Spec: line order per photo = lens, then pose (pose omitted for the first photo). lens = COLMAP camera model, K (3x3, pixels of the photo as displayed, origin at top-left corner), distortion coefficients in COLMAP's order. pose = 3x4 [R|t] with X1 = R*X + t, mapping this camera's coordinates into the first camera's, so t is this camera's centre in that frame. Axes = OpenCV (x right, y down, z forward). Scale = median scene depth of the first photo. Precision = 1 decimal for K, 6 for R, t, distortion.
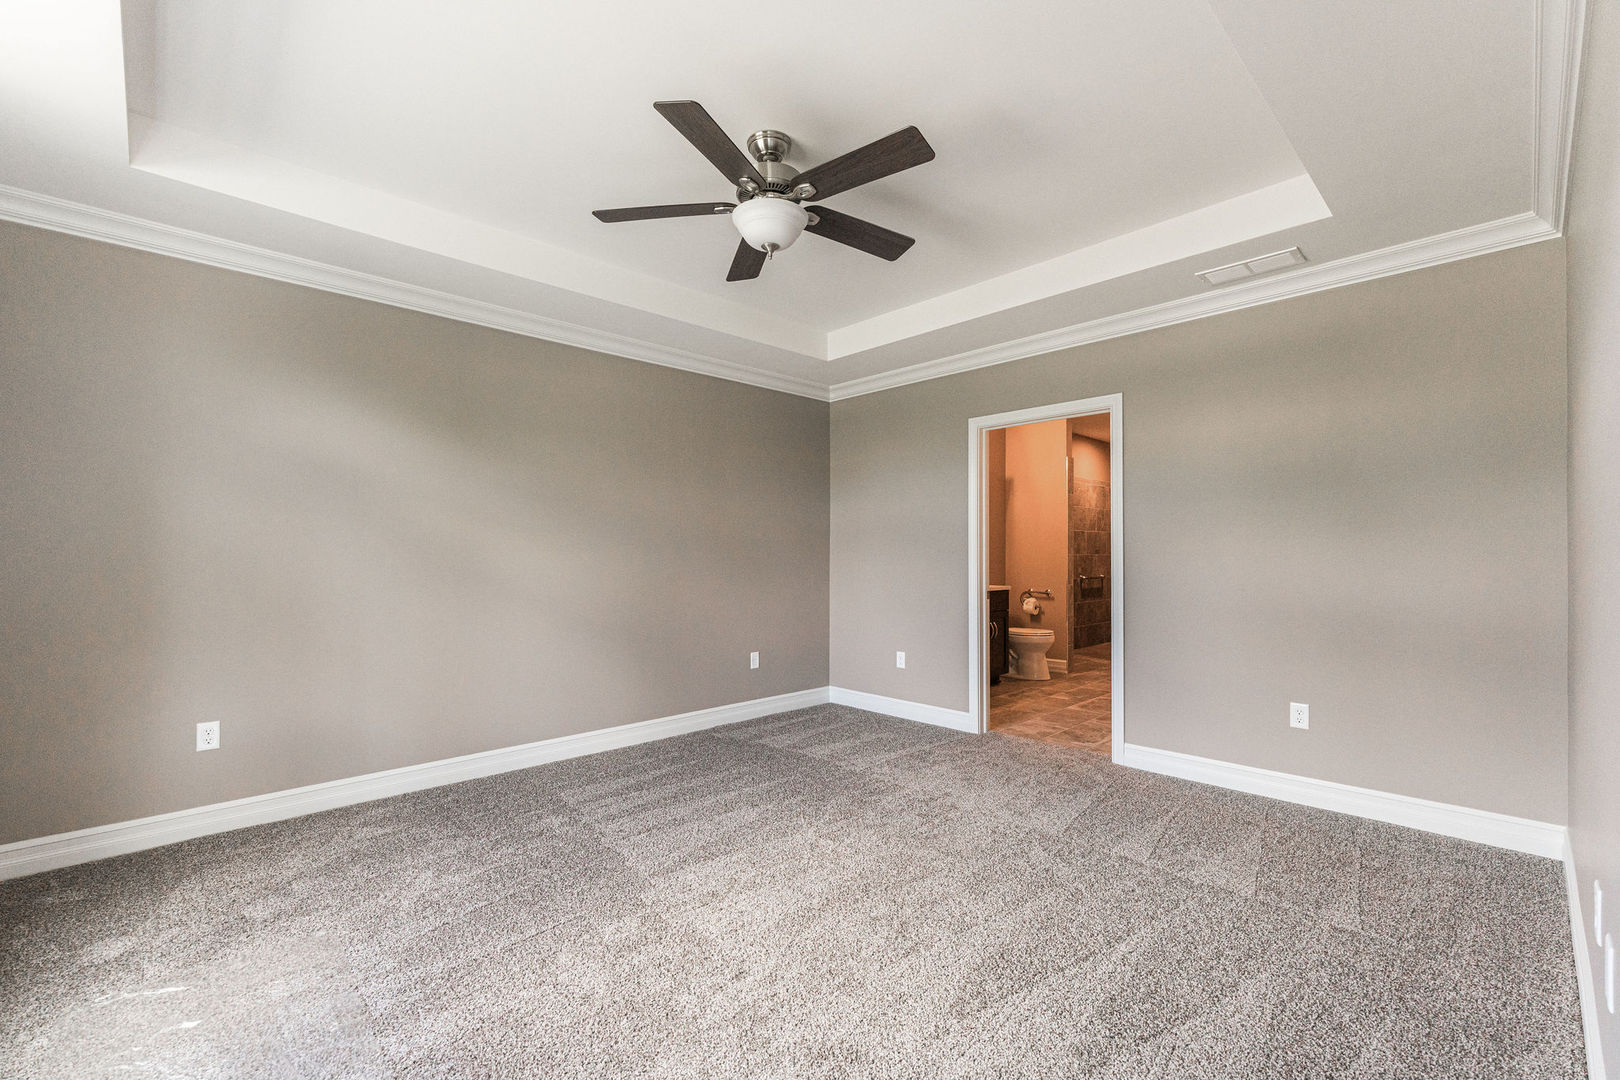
lens RADIAL K [[681.8, 0, 791.3], [0, 681.8, 547.3], [0, 0, 1]] dist [0.000995, 0.000273]
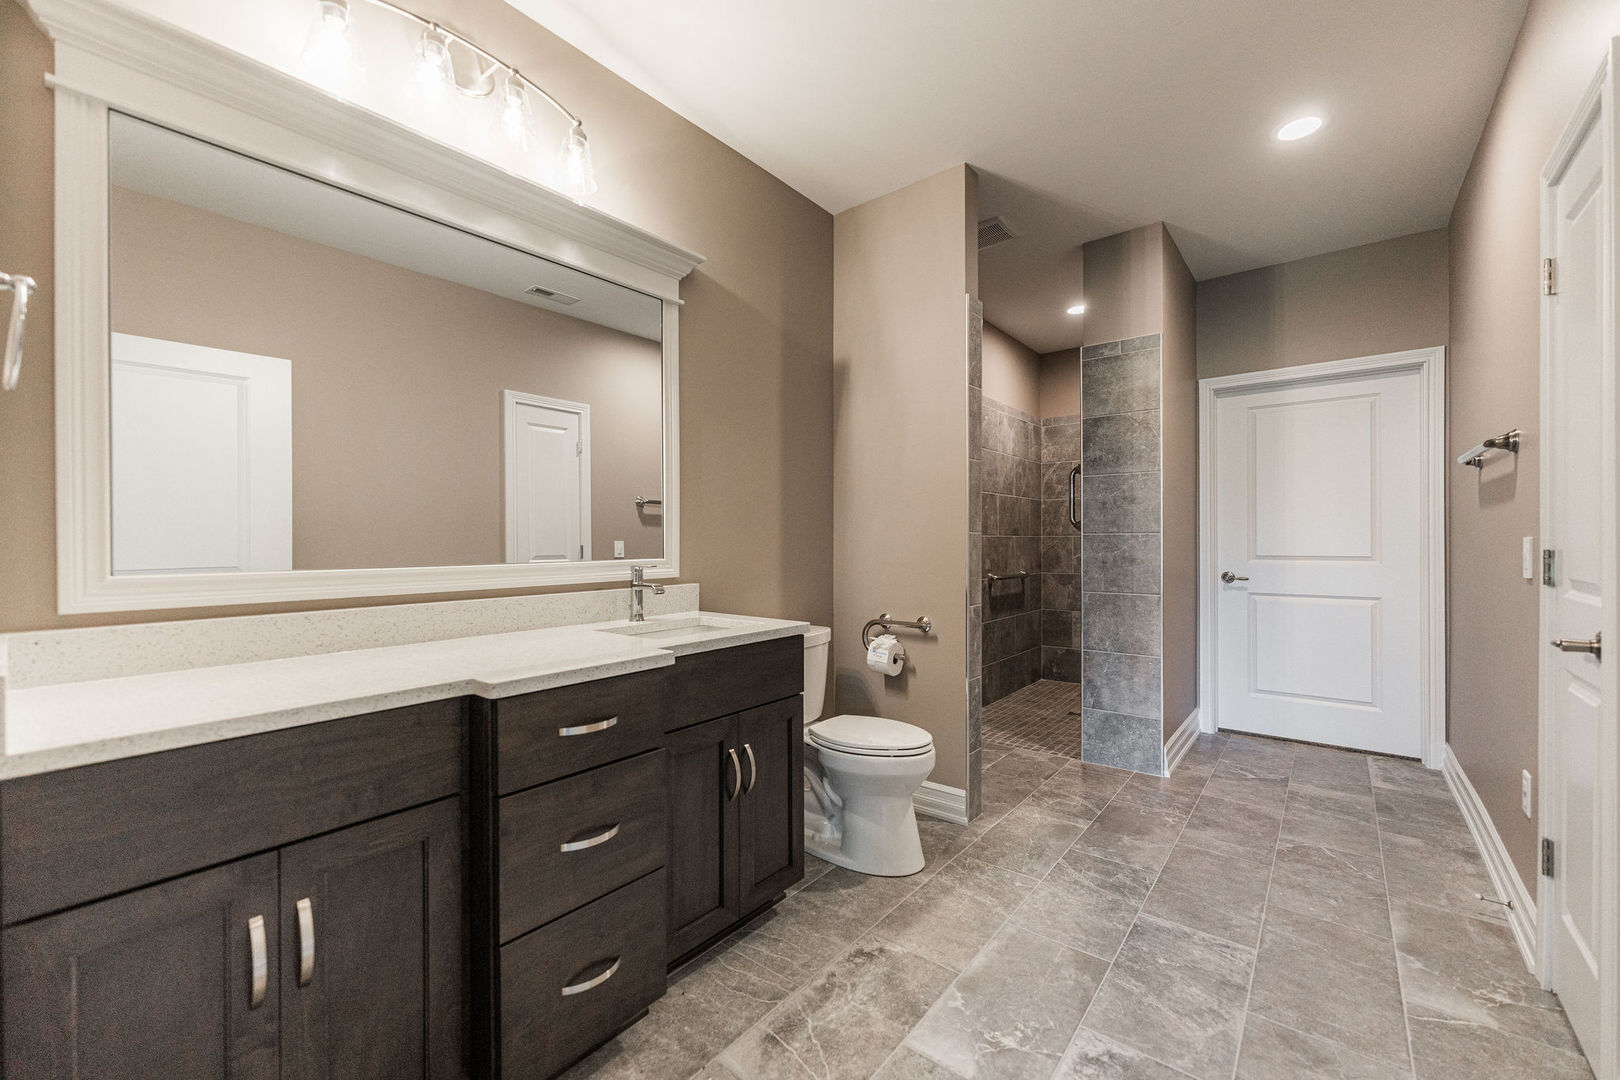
lens RADIAL K [[655.8, 0, 810.0], [0, 655.8, 540.0], [0, 0, 1]] dist [0.000450, -0.000389]
pose [[0.988560, -0.003615, 0.150784, 0.245271], [0.002474, 0.999967, 0.007755, 0.011673], [-0.150807, -0.007293, 0.988536, 0.607822]]
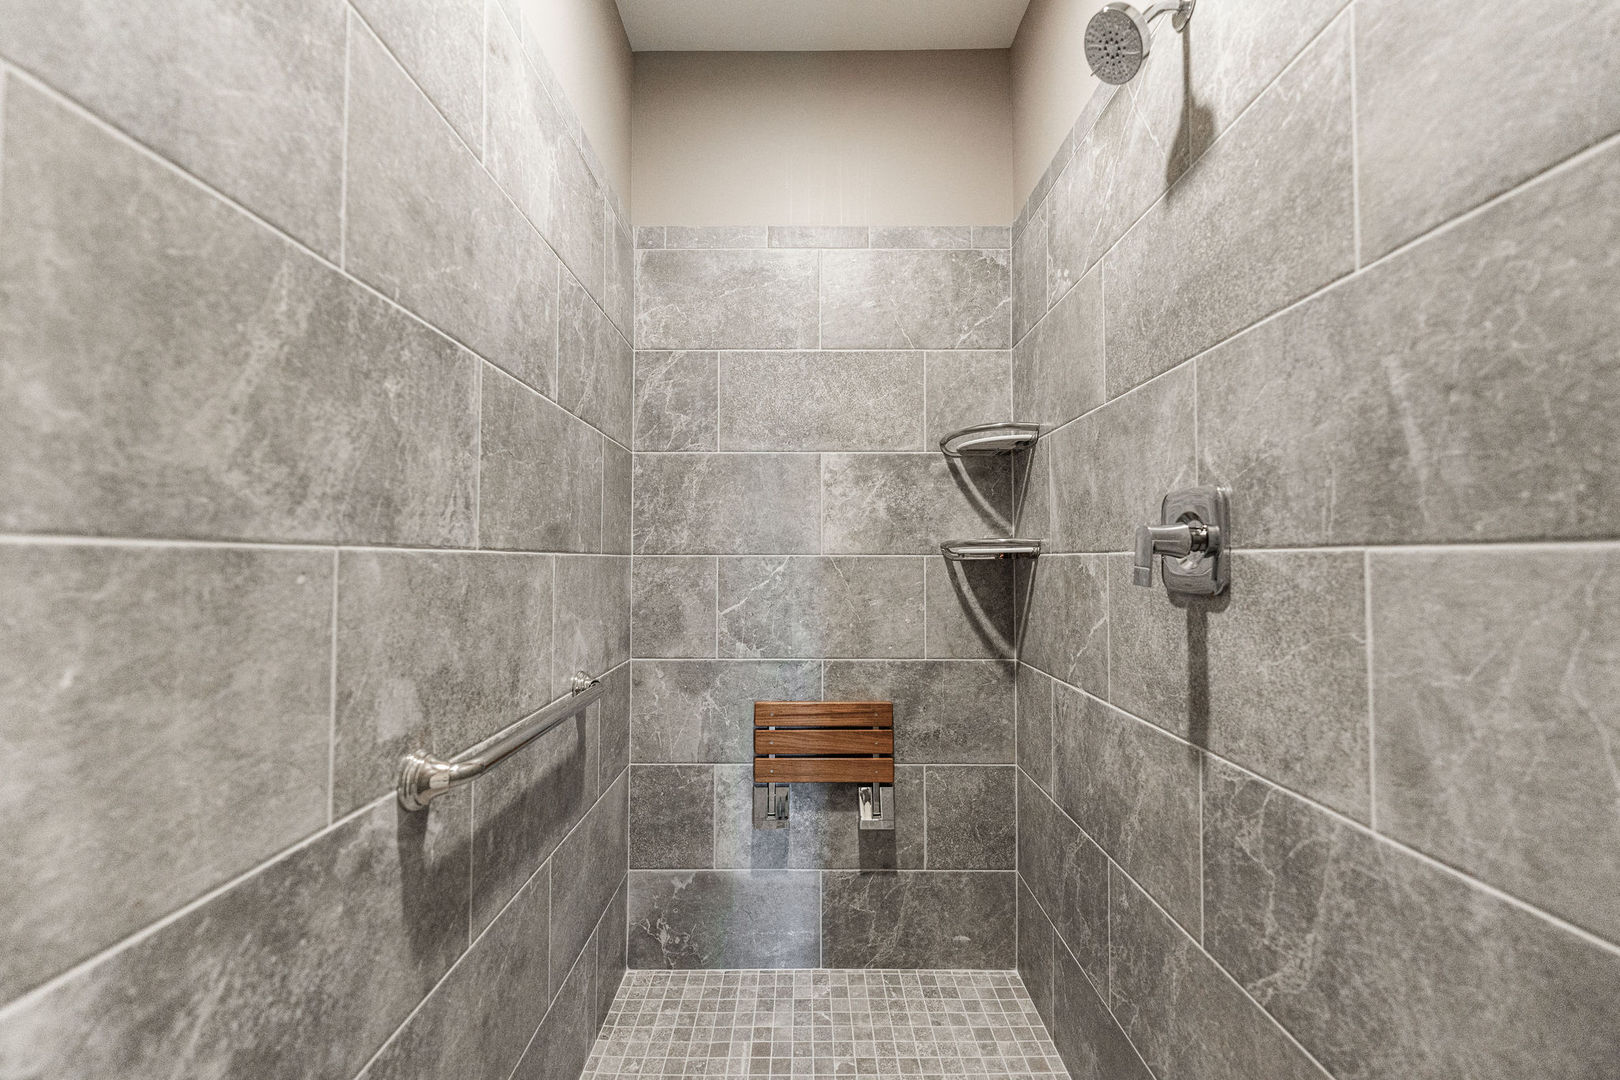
lens RADIAL K [[655.8, 0, 810.0], [0, 655.8, 540.0], [0, 0, 1]] dist [0.000450, -0.000389]
pose [[0.675415, 0.022546, 0.737093, 0.488320], [-0.004801, 0.999646, -0.026177, 0.014319], [-0.737423, 0.014142, 0.675284, 1.107069]]
